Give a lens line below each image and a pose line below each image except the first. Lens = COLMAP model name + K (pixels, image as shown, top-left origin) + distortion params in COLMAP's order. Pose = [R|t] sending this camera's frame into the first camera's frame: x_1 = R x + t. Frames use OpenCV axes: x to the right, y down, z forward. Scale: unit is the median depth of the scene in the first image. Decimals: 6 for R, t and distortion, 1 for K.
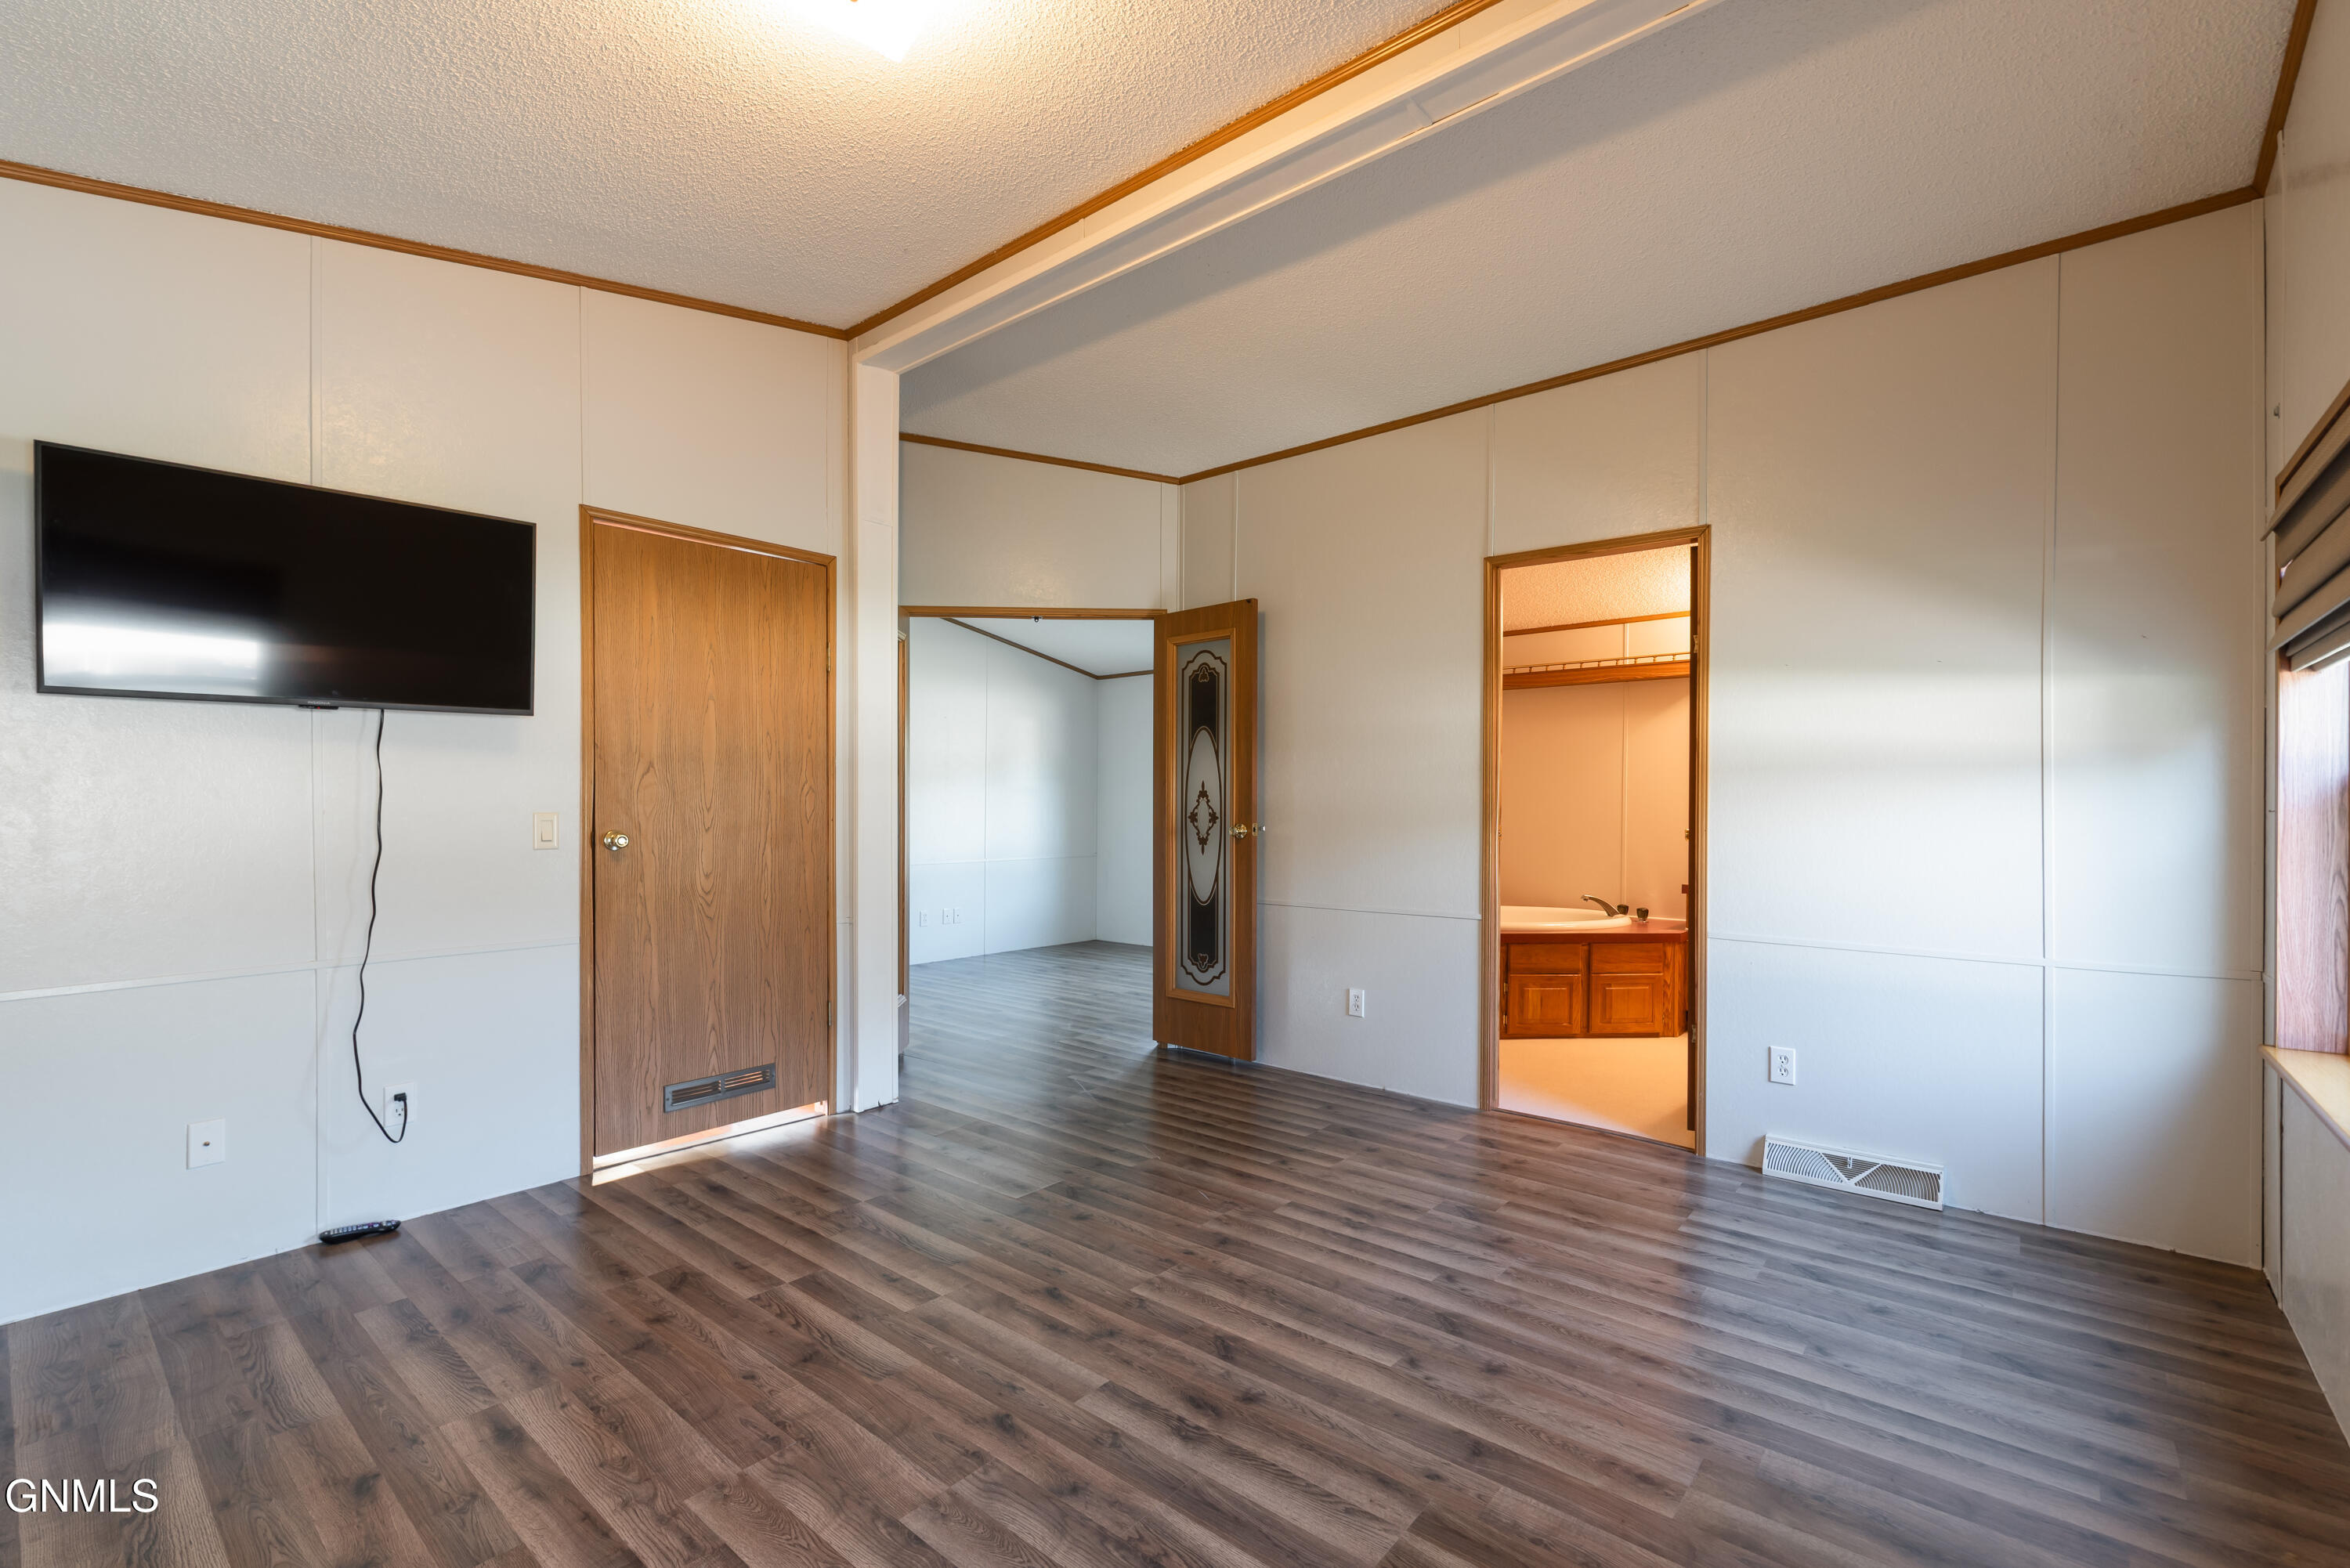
lens RADIAL K [[1016.3, 0, 1177.0], [0, 1016.3, 791.5], [0, 0, 1]] dist [0.003946, -0.000352]
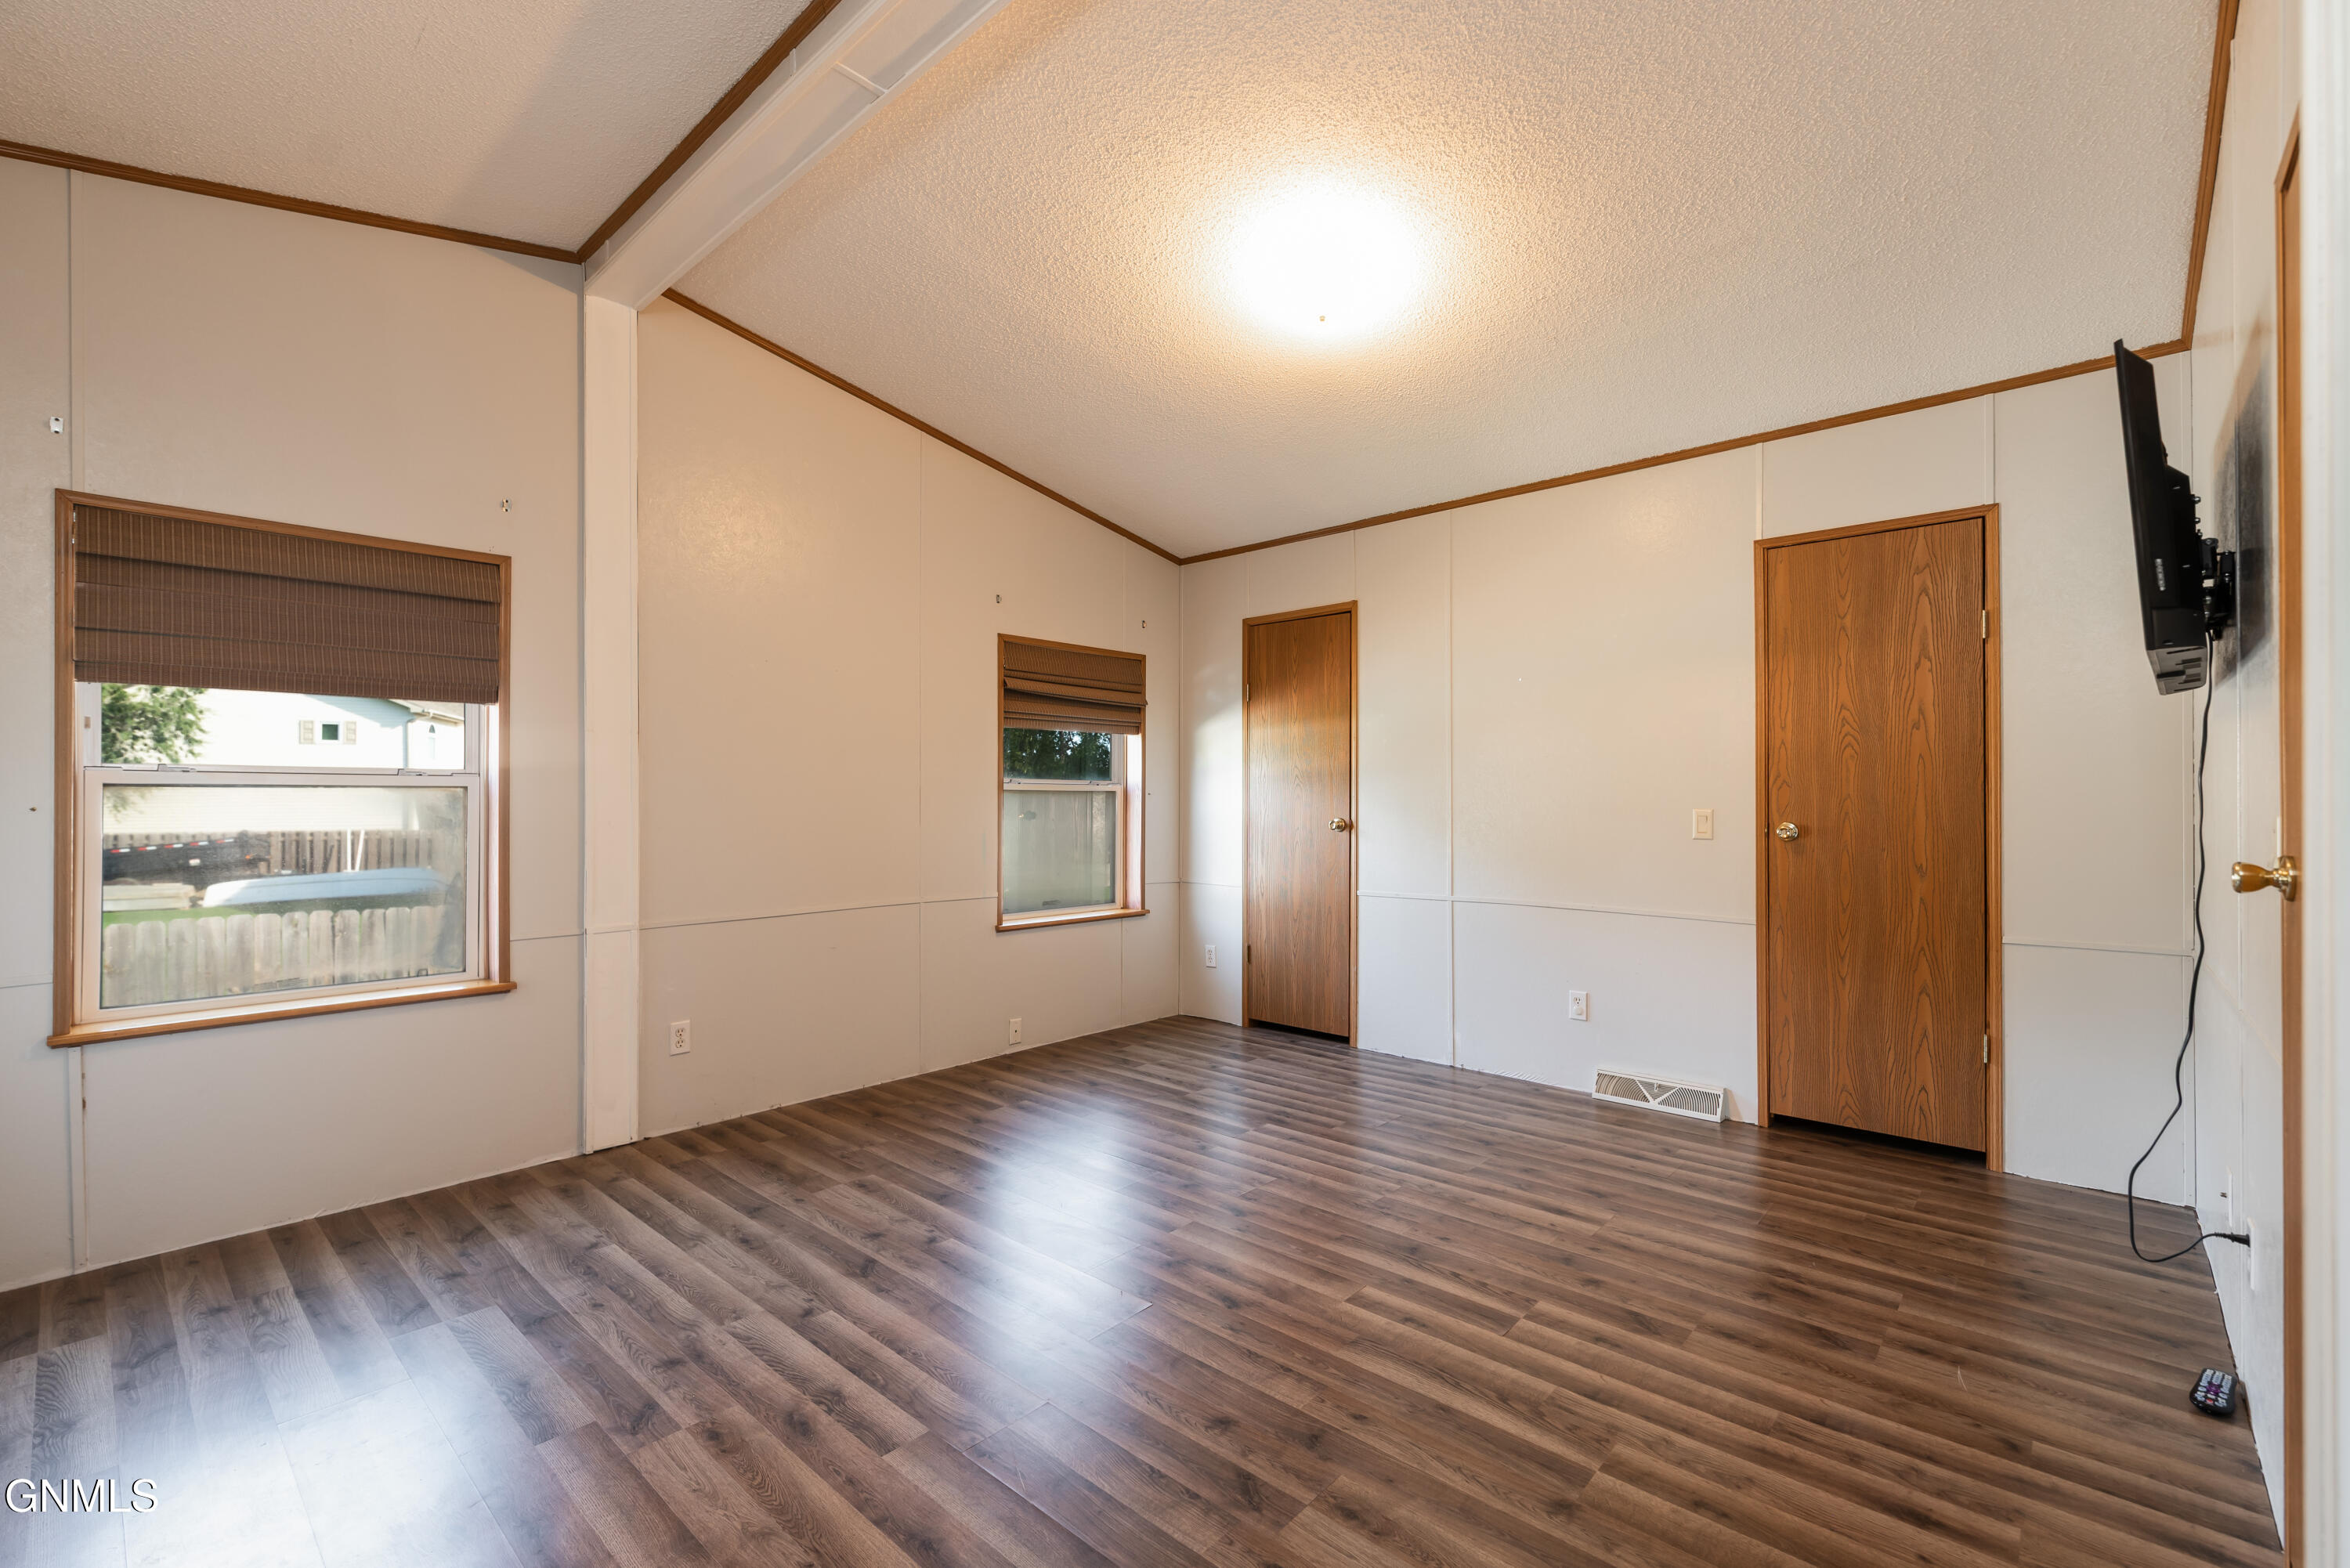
lens RADIAL K [[1016.3, 0, 1168.4], [0, 1016.3, 798.2], [0, 0, 1]] dist [0.003946, -0.000352]
pose [[-0.999066, 0.001679, 0.043187, -0.107371], [0.001127, 0.999917, -0.012799, 0.021649], [-0.043205, -0.012738, -0.998985, 2.025287]]
